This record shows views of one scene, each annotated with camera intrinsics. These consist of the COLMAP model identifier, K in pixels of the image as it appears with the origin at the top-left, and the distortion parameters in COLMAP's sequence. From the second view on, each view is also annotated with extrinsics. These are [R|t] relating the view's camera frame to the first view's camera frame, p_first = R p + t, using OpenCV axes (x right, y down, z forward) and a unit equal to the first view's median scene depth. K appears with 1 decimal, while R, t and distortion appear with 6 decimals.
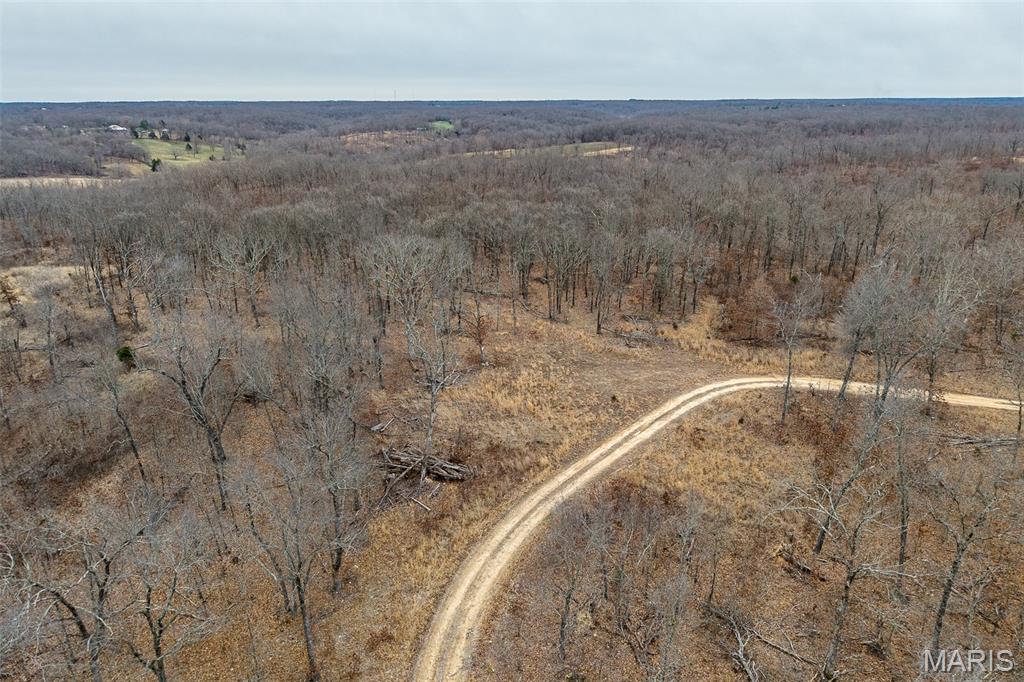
lens RADIAL K [[679.4, 0, 513.6], [0, 679.4, 357.6], [0, 0, 1]] dist [0.024500, -0.027833]
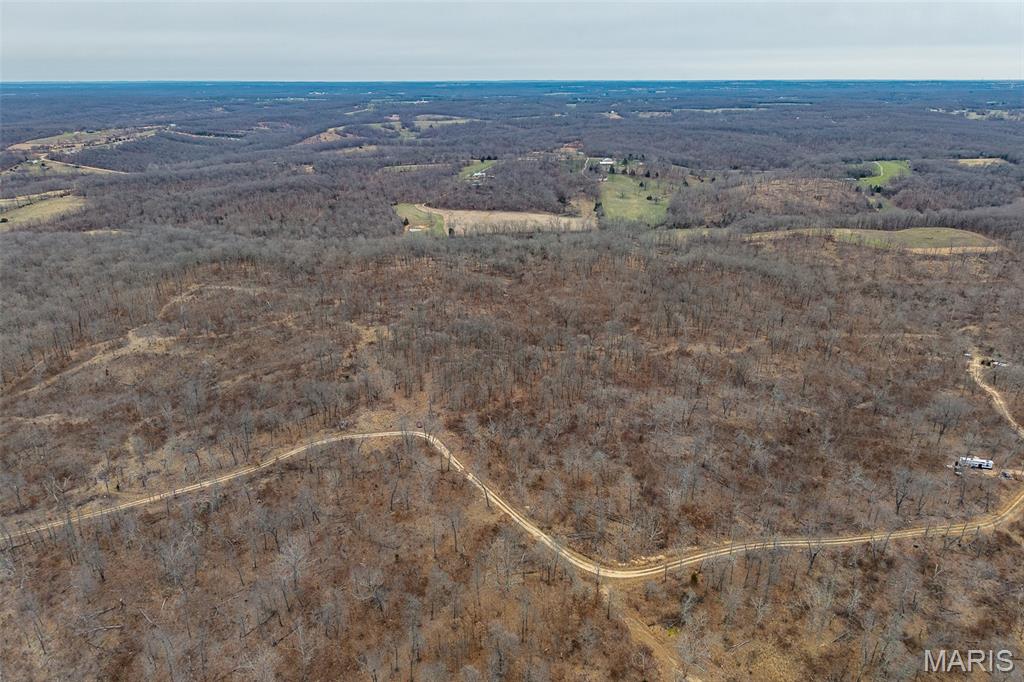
lens RADIAL K [[679.4, 0, 513.6], [0, 679.4, 357.6], [0, 0, 1]] dist [0.024500, -0.027833]
pose [[0.727724, 0.260849, -0.634331, 0.367135], [-0.239685, 0.963264, 0.121137, -0.118075], [0.642627, 0.063886, 0.763511, -0.199283]]
